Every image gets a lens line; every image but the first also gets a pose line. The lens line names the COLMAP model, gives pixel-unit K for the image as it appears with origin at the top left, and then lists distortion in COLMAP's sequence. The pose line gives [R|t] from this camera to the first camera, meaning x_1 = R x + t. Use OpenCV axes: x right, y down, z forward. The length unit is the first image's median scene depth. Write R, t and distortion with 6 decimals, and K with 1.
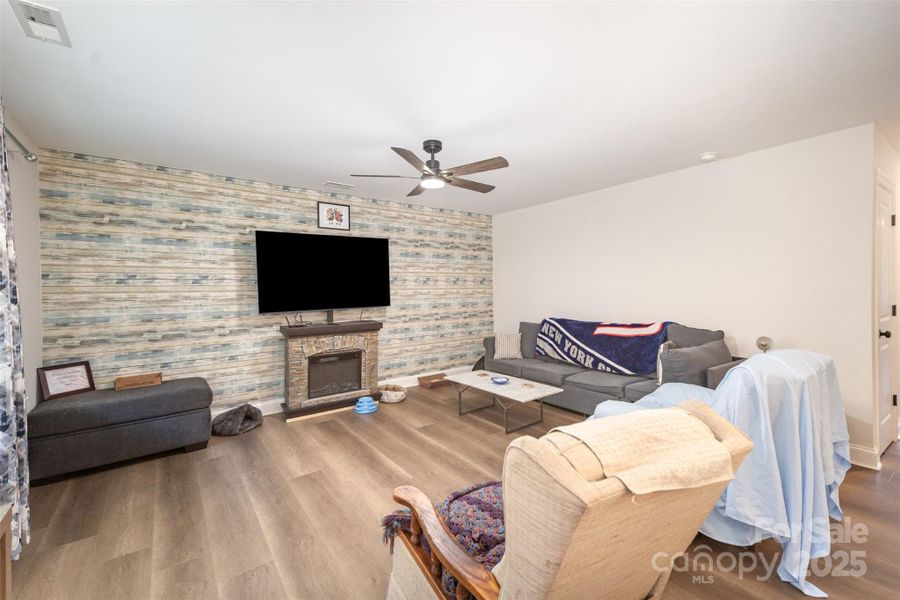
lens RADIAL K [[380.7, 0, 441.5], [0, 380.7, 293.3], [0, 0, 1]] dist [0.001806, 0.000029]
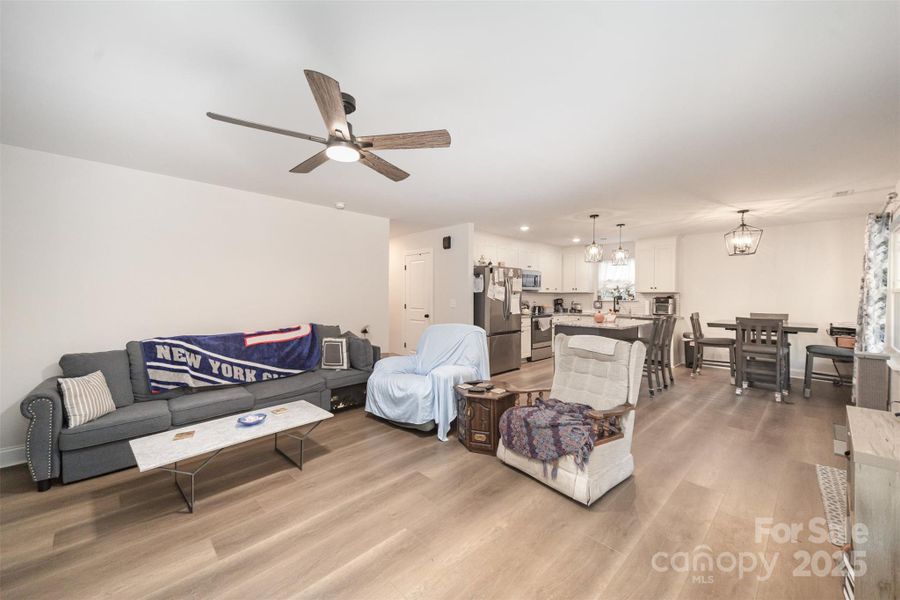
lens RADIAL K [[380.7, 0, 444.2], [0, 380.7, 297.9], [0, 0, 1]] dist [0.001806, 0.000029]
pose [[-0.213533, -0.010002, 0.976885, -0.607831], [0.011009, 0.999859, 0.012644, -0.014405], [-0.976874, 0.013455, -0.213393, 0.739040]]
